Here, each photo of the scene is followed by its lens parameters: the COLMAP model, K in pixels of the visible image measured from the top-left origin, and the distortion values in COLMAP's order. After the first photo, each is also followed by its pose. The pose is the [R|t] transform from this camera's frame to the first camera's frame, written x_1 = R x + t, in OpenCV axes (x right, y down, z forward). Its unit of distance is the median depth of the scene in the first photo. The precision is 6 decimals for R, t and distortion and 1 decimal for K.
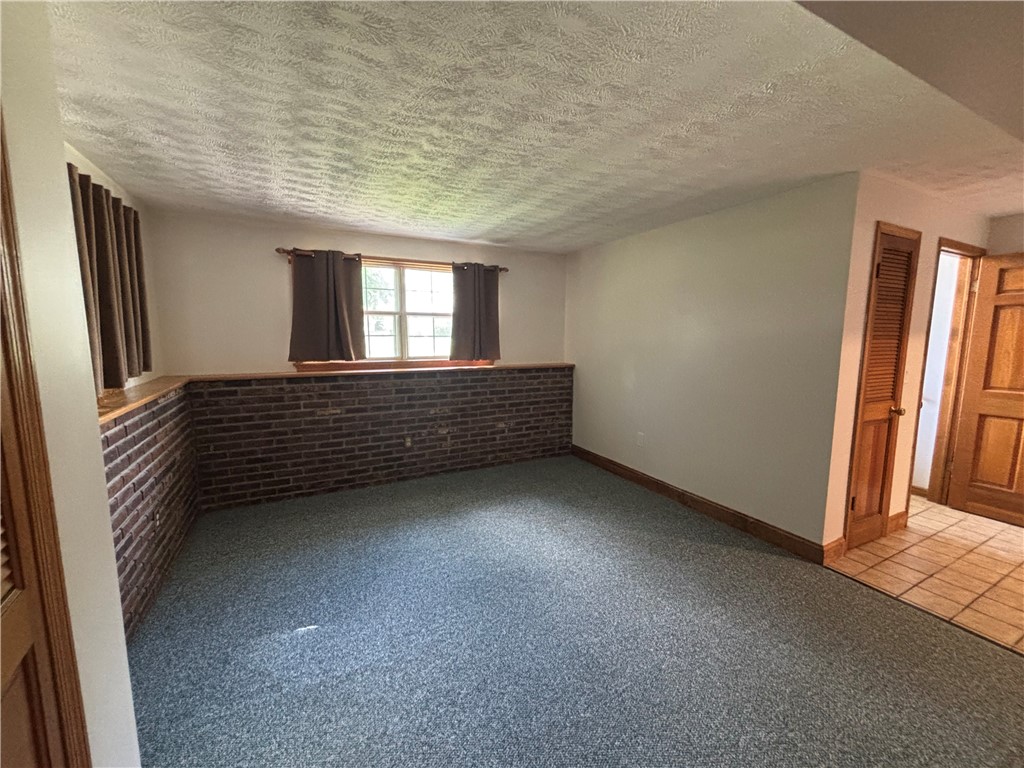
lens RADIAL K [[415.7, 0, 509.4], [0, 415.7, 383.5], [0, 0, 1]] dist [0.002825, -0.000067]
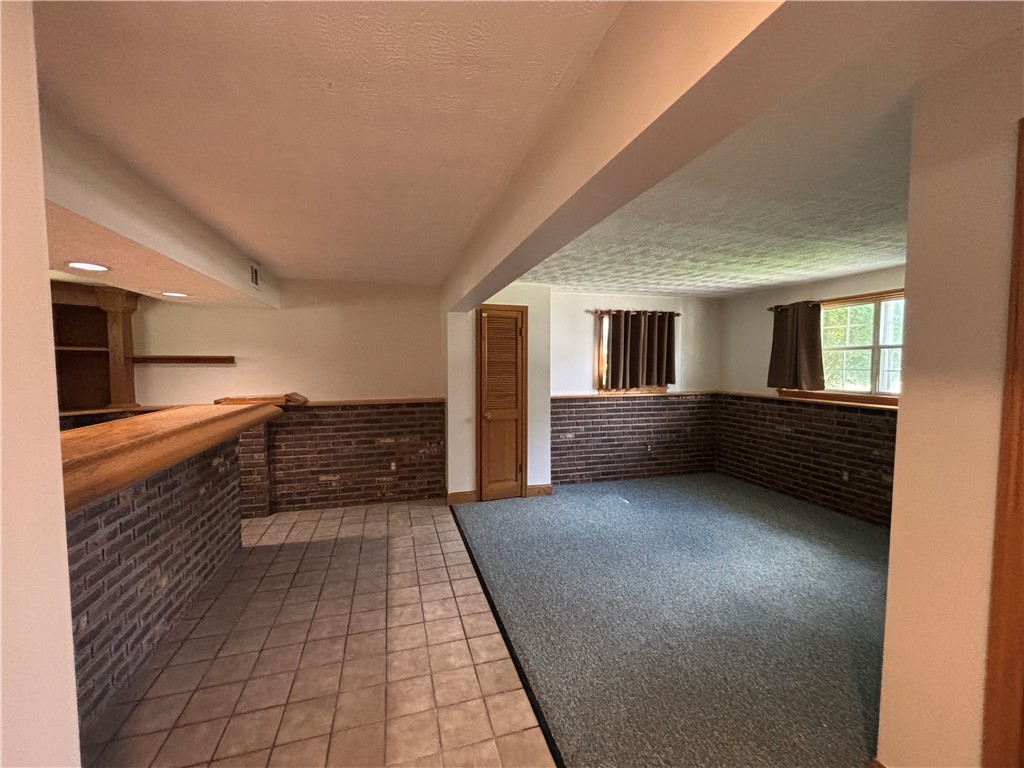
lens RADIAL K [[415.7, 0, 511.0], [0, 415.7, 385.7], [0, 0, 1]] dist [0.002825, -0.000067]
pose [[-0.195002, 0.047292, -0.979662, 0.953479], [-0.122196, 0.989883, 0.072109, -0.050777], [0.973161, 0.133772, -0.187250, 0.406253]]
